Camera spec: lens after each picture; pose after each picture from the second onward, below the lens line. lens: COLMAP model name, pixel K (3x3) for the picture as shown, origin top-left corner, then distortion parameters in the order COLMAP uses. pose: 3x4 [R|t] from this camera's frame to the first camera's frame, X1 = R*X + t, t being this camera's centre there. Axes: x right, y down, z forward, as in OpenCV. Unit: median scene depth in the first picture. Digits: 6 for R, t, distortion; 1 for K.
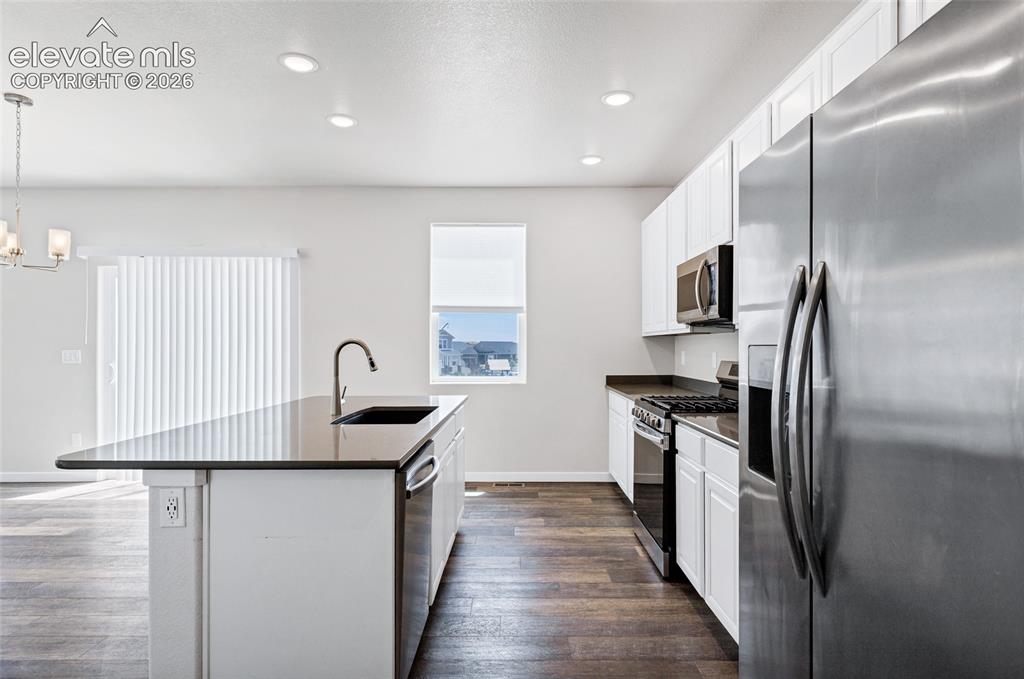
lens RADIAL K [[535.7, 0, 517.7], [0, 535.7, 341.1], [0, 0, 1]] dist [0.004369, -0.002421]
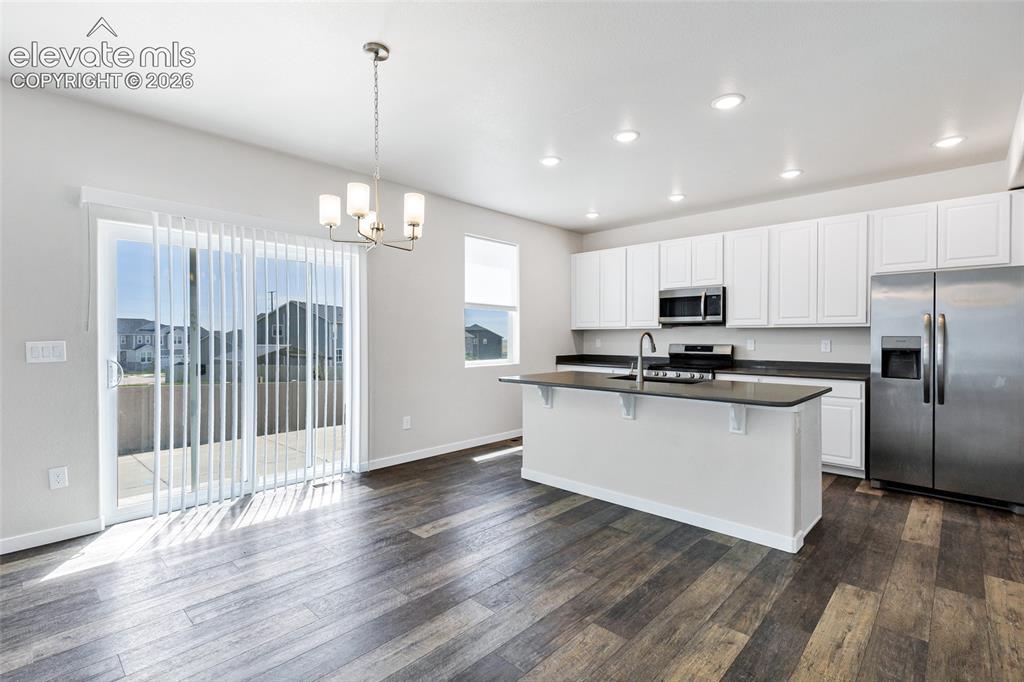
lens RADIAL K [[467.6, 0, 520.8], [0, 467.6, 341.5], [0, 0, 1]] dist [0.011813, -0.000918]
pose [[0.694482, -0.006465, 0.719481, -0.825669], [-0.008025, 0.999828, 0.016729, 0.002848], [-0.719466, -0.017392, 0.694310, 0.187177]]
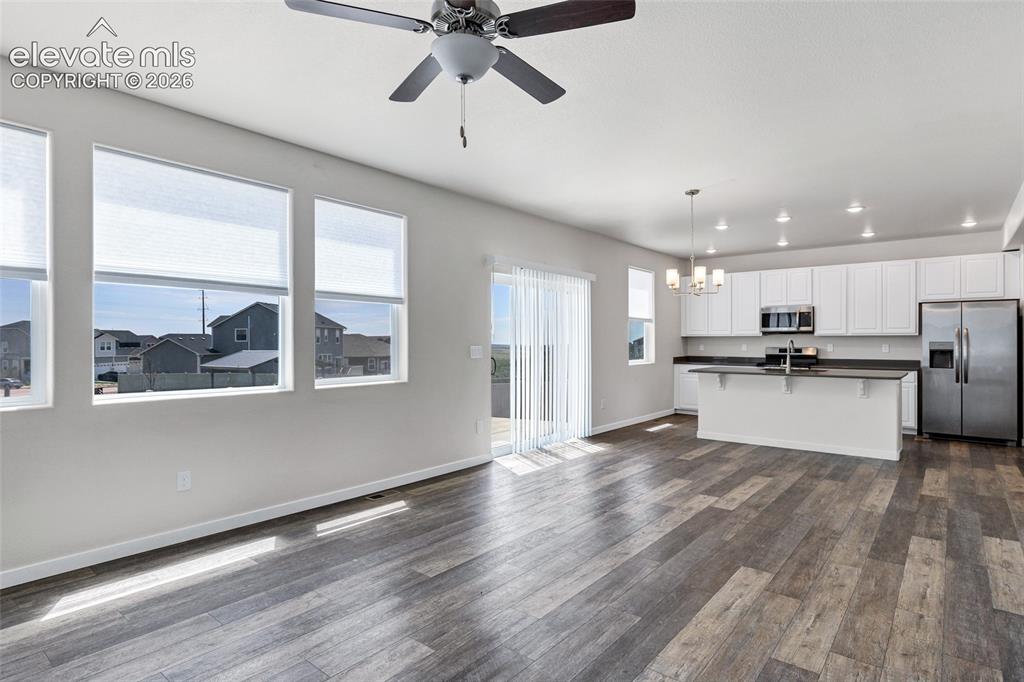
lens RADIAL K [[535.7, 0, 511.4], [0, 535.7, 342.2], [0, 0, 1]] dist [0.004369, -0.002421]
pose [[0.646520, -0.001437, 0.762896, -1.623282], [-0.006178, 0.999956, 0.007119, 0.000426], [-0.762872, -0.009316, 0.646482, 0.225213]]
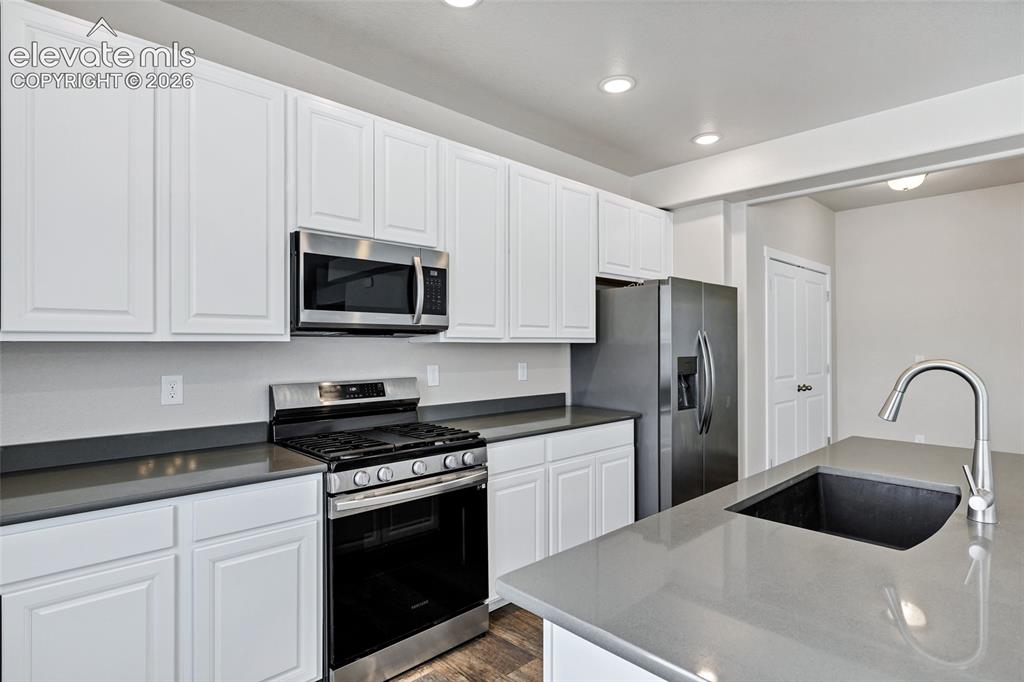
lens RADIAL K [[535.7, 0, 515.2], [0, 535.7, 340.0], [0, 0, 1]] dist [0.004369, -0.002421]
pose [[-0.680873, 0.002434, 0.732398, -0.226611], [-0.009752, 0.999876, -0.012388, -0.010394], [-0.732337, -0.015577, -0.680764, 0.894946]]
